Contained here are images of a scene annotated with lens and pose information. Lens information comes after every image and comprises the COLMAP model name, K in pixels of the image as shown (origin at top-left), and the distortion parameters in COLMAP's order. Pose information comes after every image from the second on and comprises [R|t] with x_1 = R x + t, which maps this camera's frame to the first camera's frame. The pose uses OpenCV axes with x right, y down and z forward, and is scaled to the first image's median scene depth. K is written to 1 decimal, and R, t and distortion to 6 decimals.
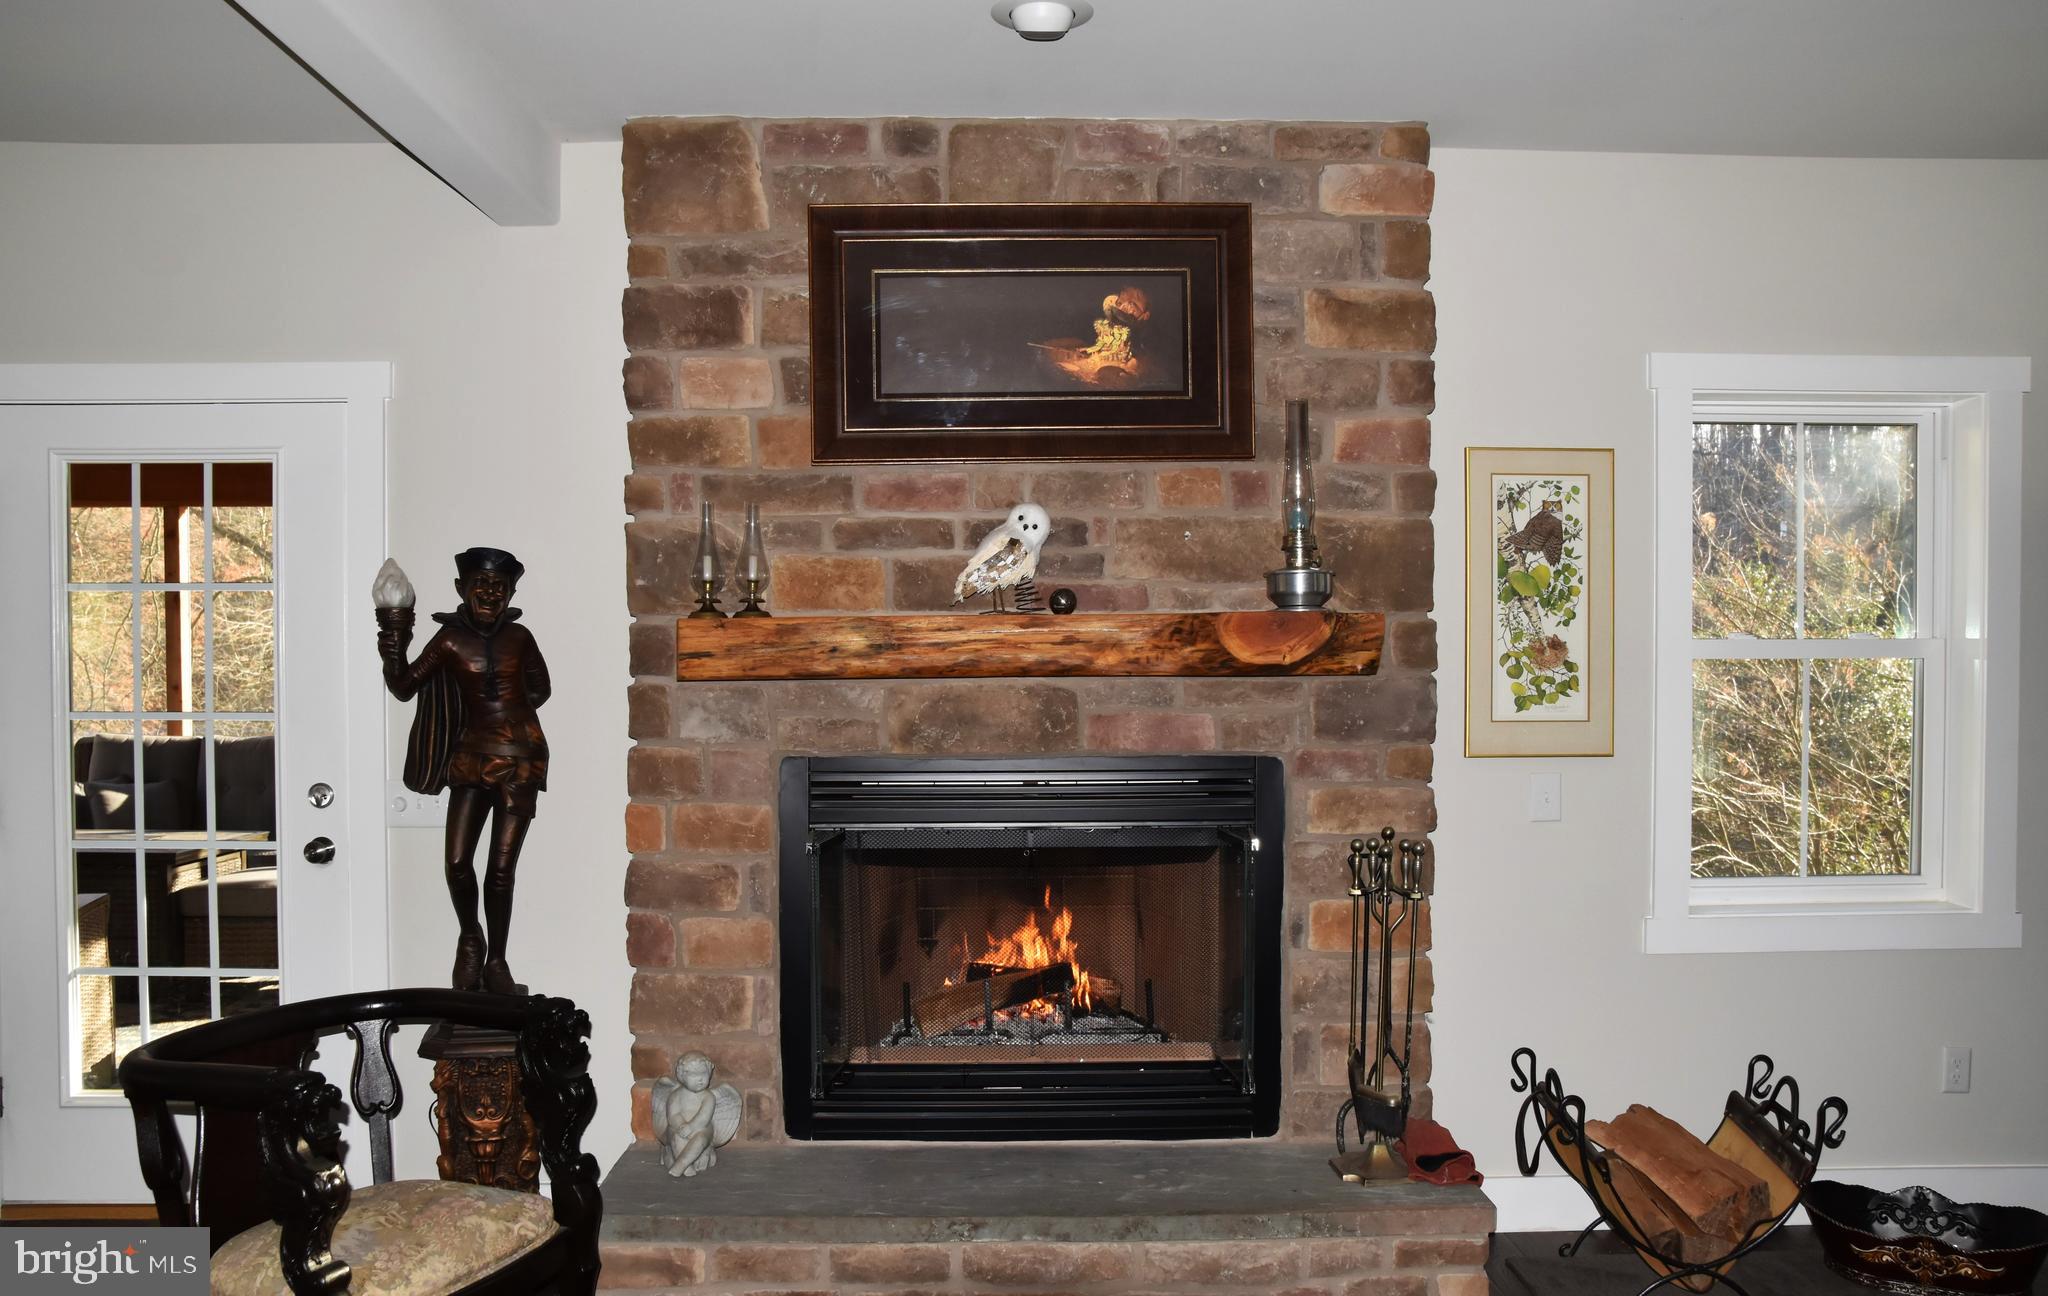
lens RADIAL K [[1502.3, 0, 1017.5], [0, 1502.3, 683.1], [0, 0, 1]] dist [-0.046942, 0.009192]
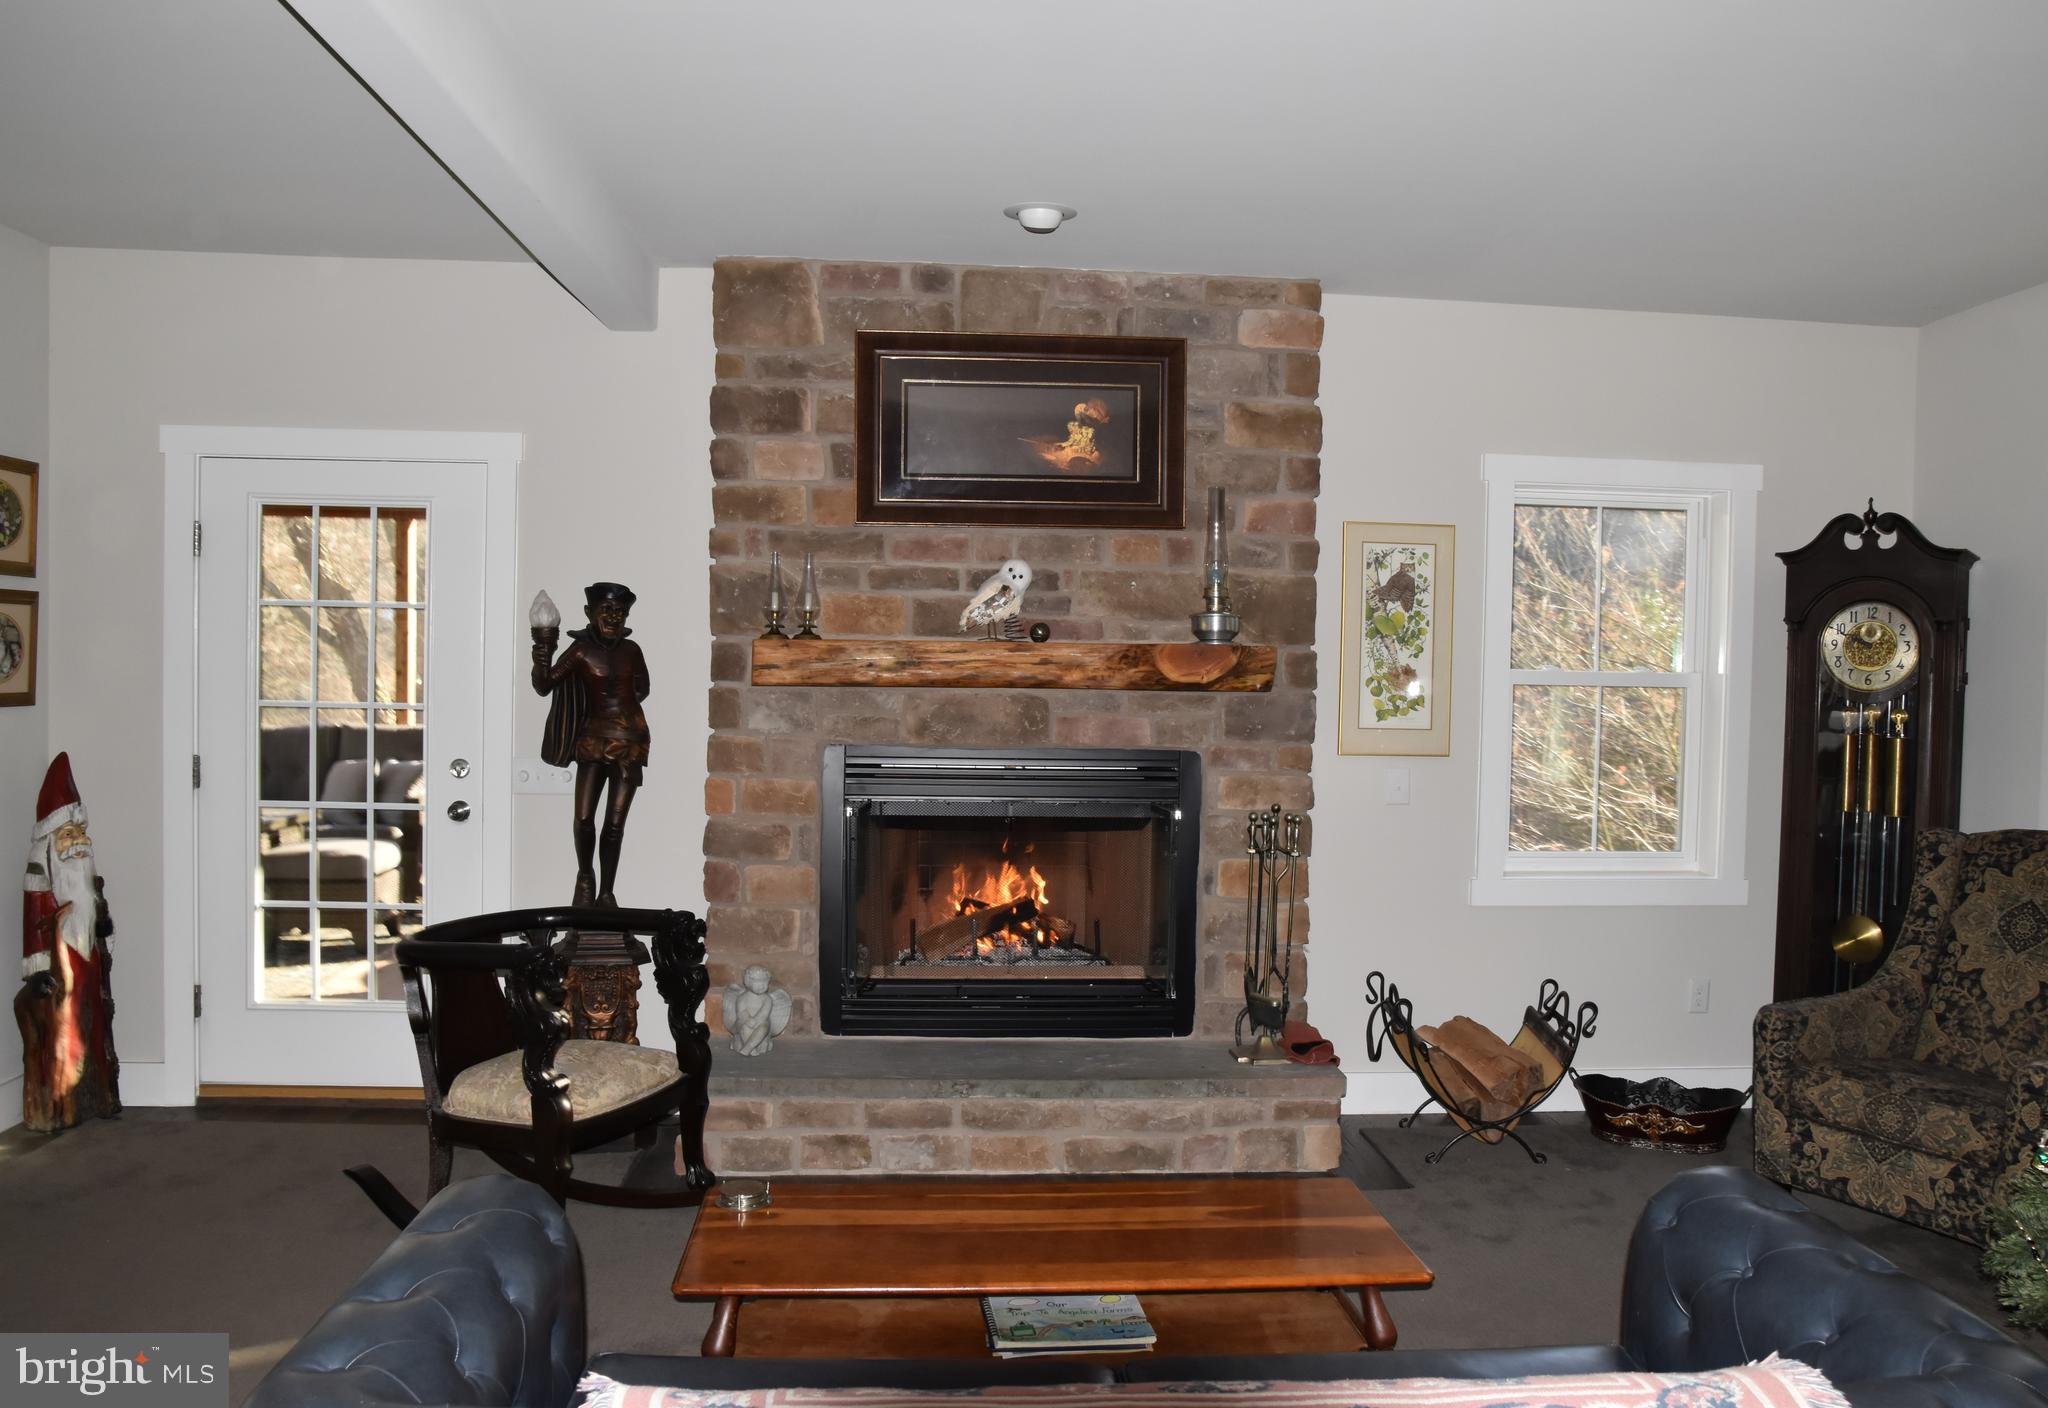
lens RADIAL K [[1525.5, 0, 1024.0], [0, 1525.5, 697.5], [0, 0, 1]] dist [0.003979, -0.001744]
pose [[0.998497, 0.020566, 0.050797, -0.051936], [-0.020928, 0.999759, 0.006594, -0.004849], [-0.050650, -0.007647, 0.998687, -0.358818]]
